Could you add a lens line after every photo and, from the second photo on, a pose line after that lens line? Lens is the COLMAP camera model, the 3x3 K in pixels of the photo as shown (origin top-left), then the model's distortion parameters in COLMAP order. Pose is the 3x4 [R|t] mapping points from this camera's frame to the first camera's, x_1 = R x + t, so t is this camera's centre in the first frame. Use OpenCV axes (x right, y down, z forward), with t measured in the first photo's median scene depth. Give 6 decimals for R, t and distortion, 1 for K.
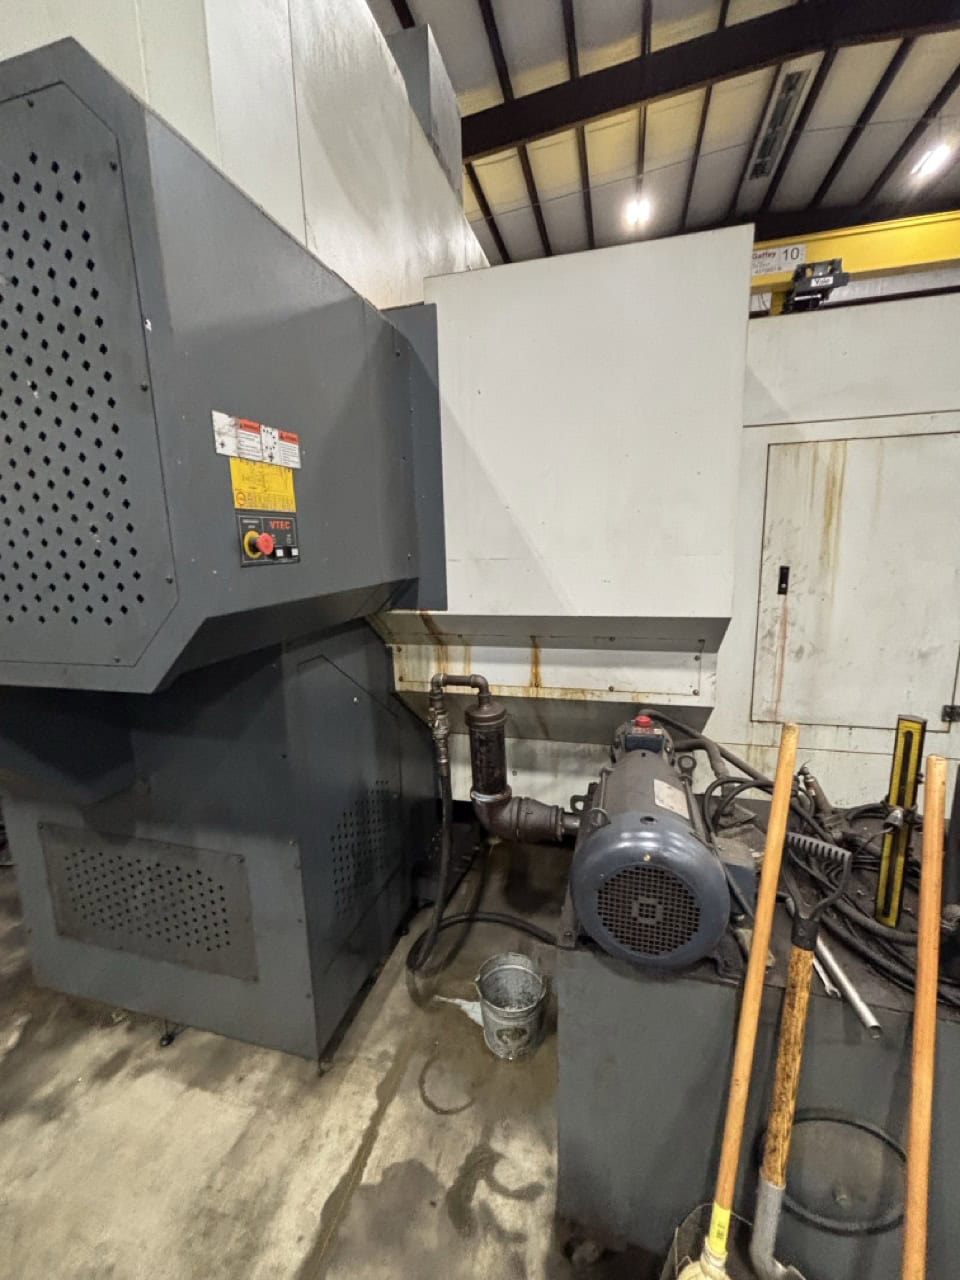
lens RADIAL K [[522.1, 0, 484.6], [0, 522.1, 637.4], [0, 0, 1]] dist [0.001764, -0.000188]
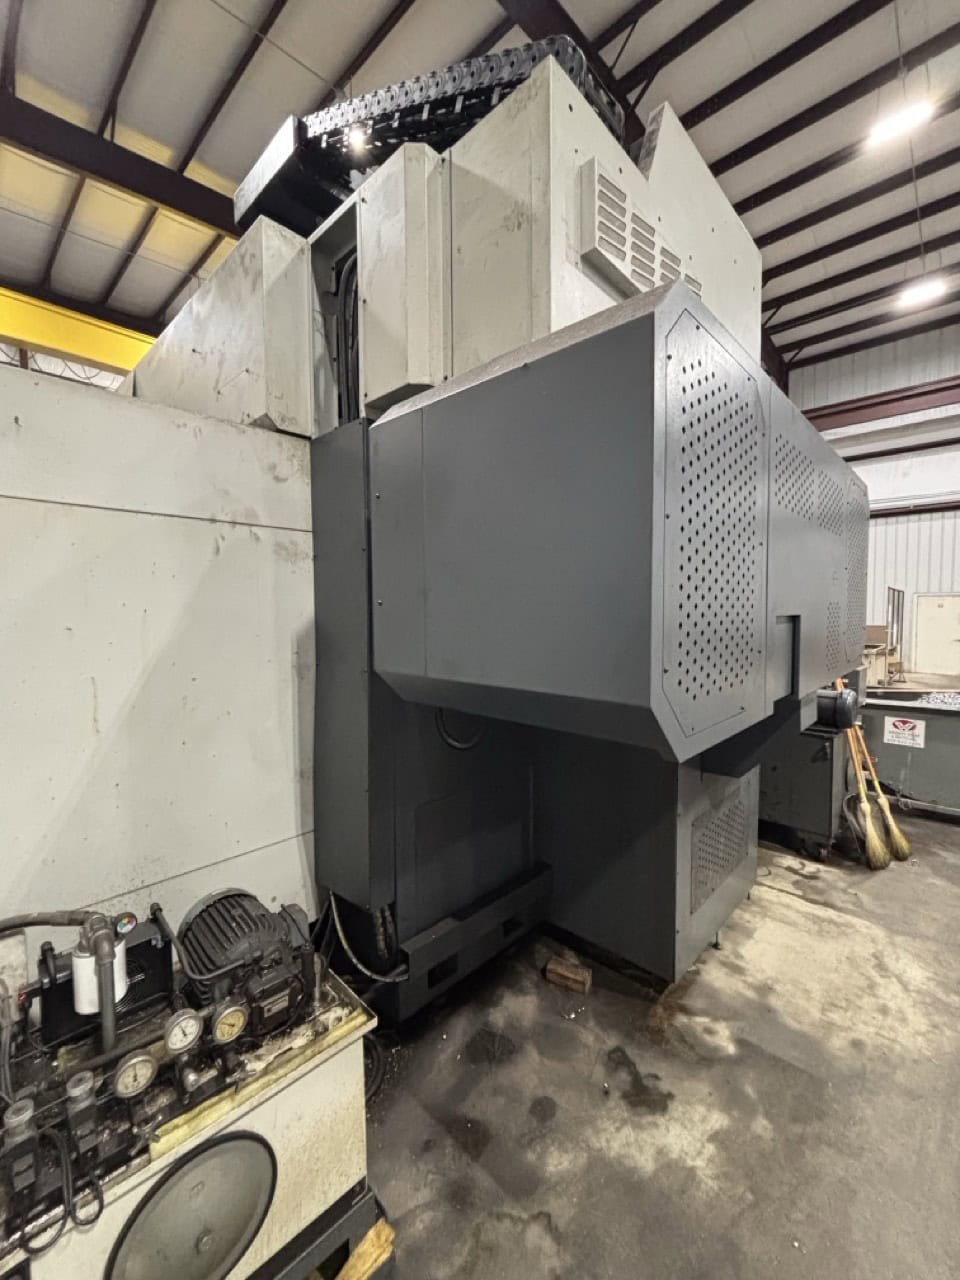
lens RADIAL K [[522.1, 0, 484.0], [0, 522.1, 635.5], [0, 0, 1]] dist [0.001764, -0.000188]
pose [[0.467776, -0.016605, 0.883691, -2.129886], [0.153920, 0.986076, -0.062948, -0.101124], [-0.870342, 0.165463, 0.463818, 0.715029]]
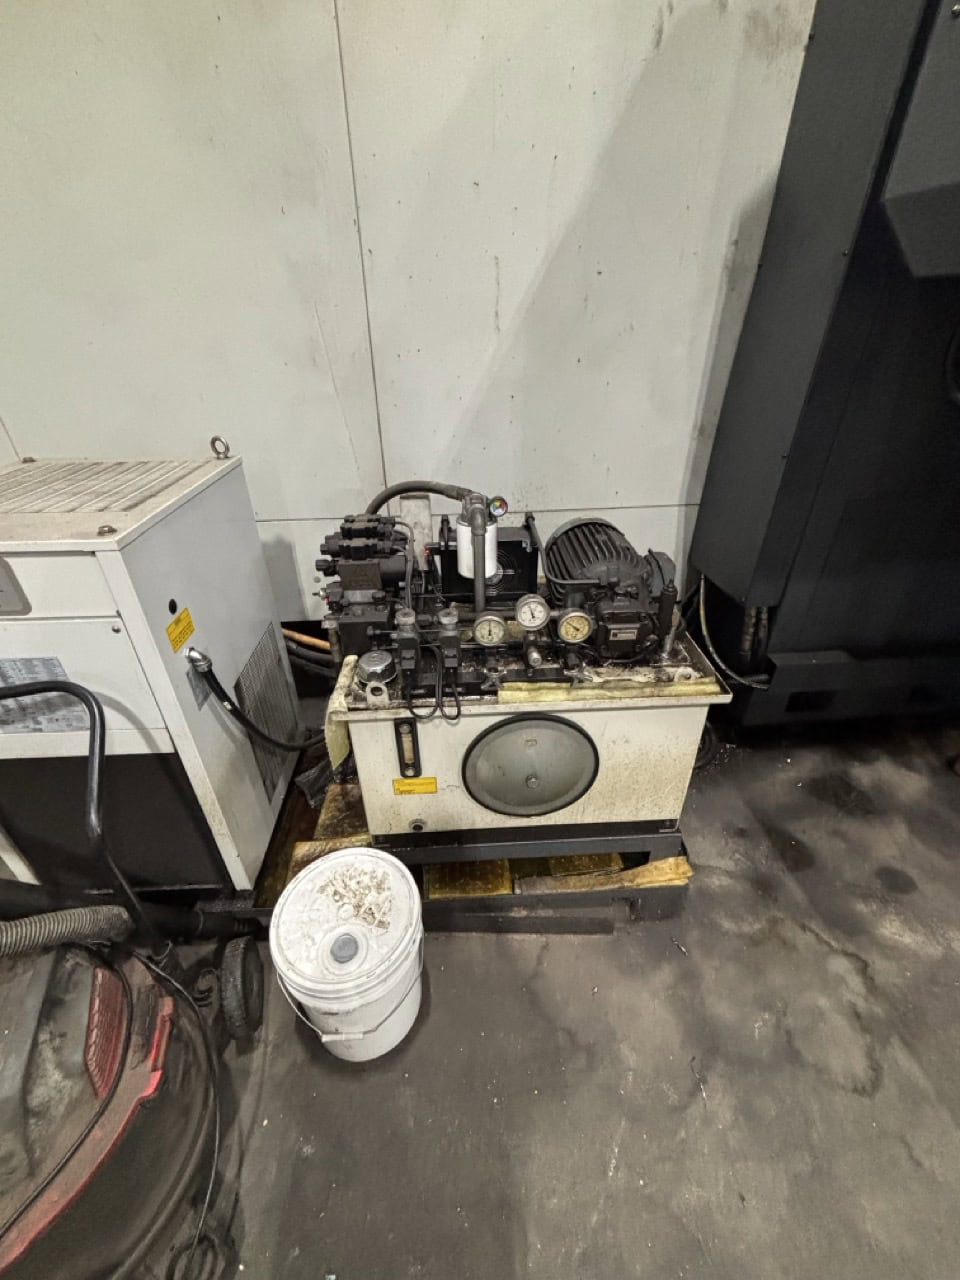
lens RADIAL K [[522.1, 0, 481.3], [0, 522.1, 635.9], [0, 0, 1]] dist [0.001764, -0.000188]
pose [[0.935713, -0.168786, 0.309762, -2.020336], [0.047869, 0.930735, 0.362547, 0.046361], [-0.349499, -0.324412, 0.878981, 0.851334]]
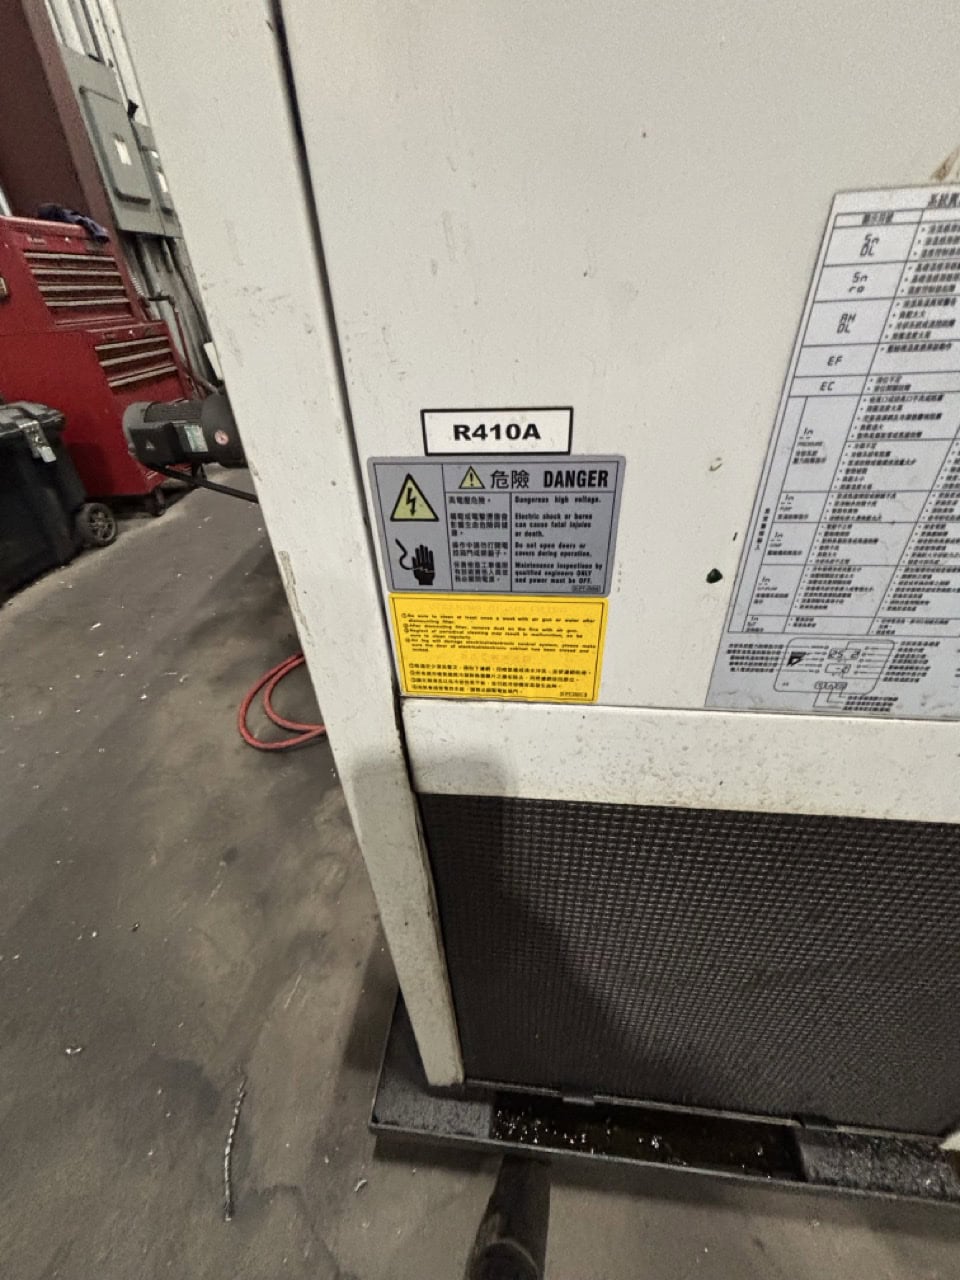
lens RADIAL K [[522.1, 0, 473.0], [0, 522.1, 636.9], [0, 0, 1]] dist [0.001764, -0.000188]
pose [[0.979473, -0.132603, 0.151822, -2.389556], [0.061530, 0.913900, 0.401249, 0.241167], [-0.191957, -0.383671, 0.903299, 1.361361]]
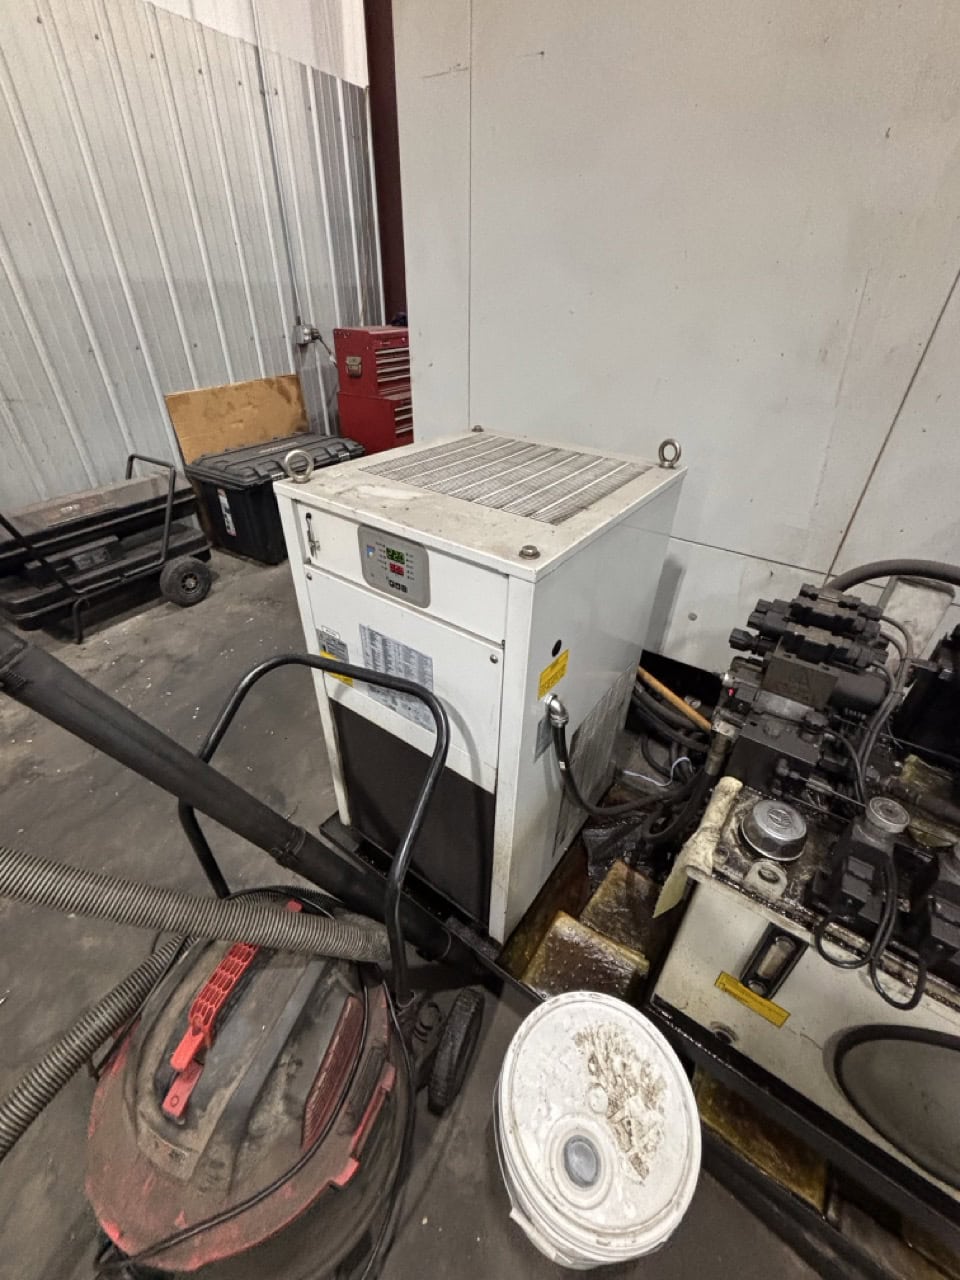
lens RADIAL K [[522.1, 0, 484.6], [0, 522.1, 633.4], [0, 0, 1]] dist [0.001764, -0.000188]
pose [[0.949612, 0.211346, -0.231452, -2.100844], [-0.102354, 0.907075, 0.408336, 0.016856], [0.296244, -0.364070, 0.883002, 1.037688]]
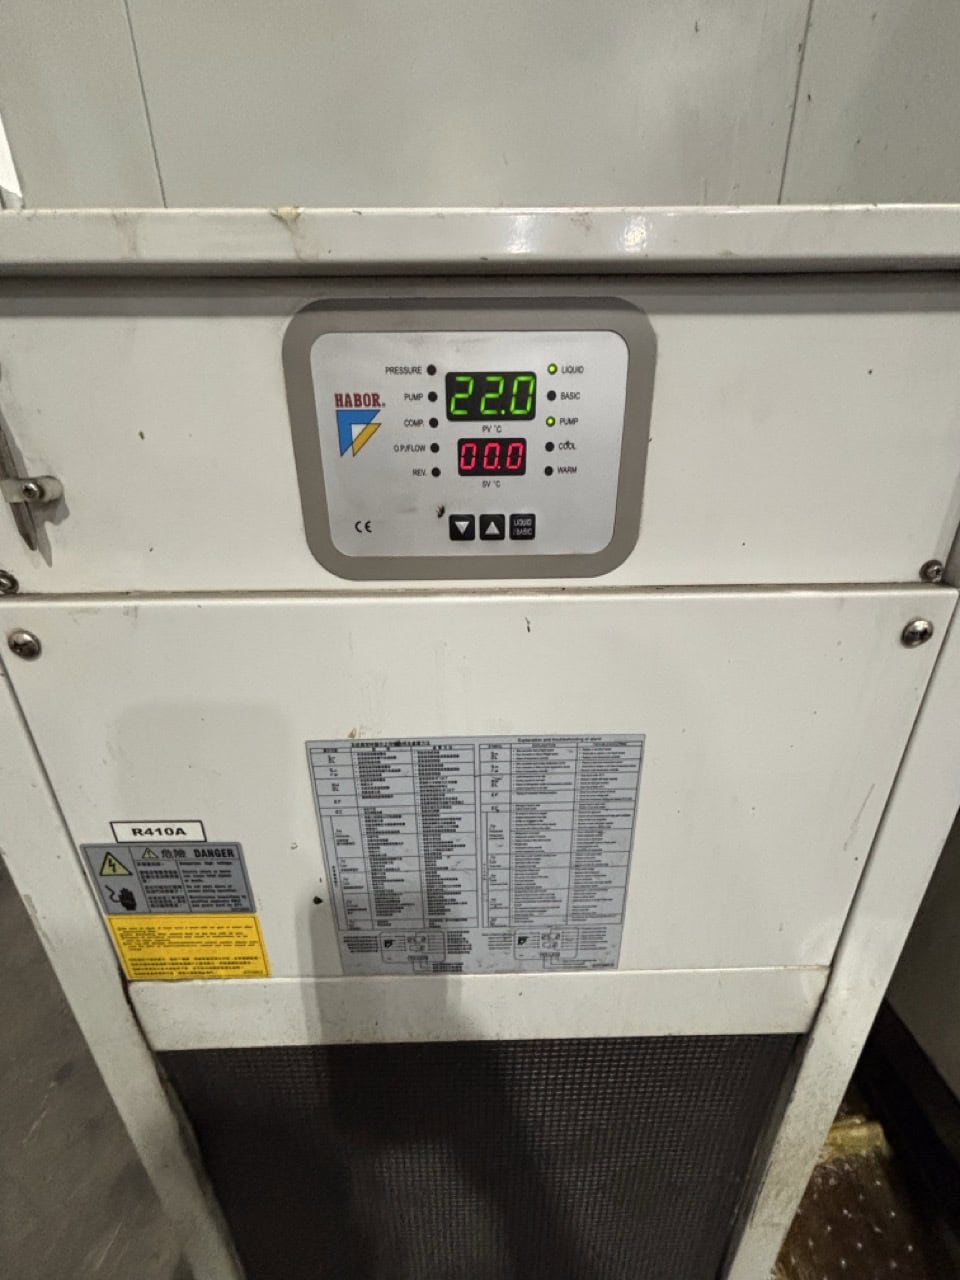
lens RADIAL K [[522.1, 0, 478.6], [0, 522.1, 635.3], [0, 0, 1]] dist [0.001764, -0.000188]
pose [[0.948251, -0.106427, 0.299155, -2.321026], [0.047158, 0.978910, 0.198776, 0.167072], [-0.314001, -0.174382, 0.933271, 1.299536]]
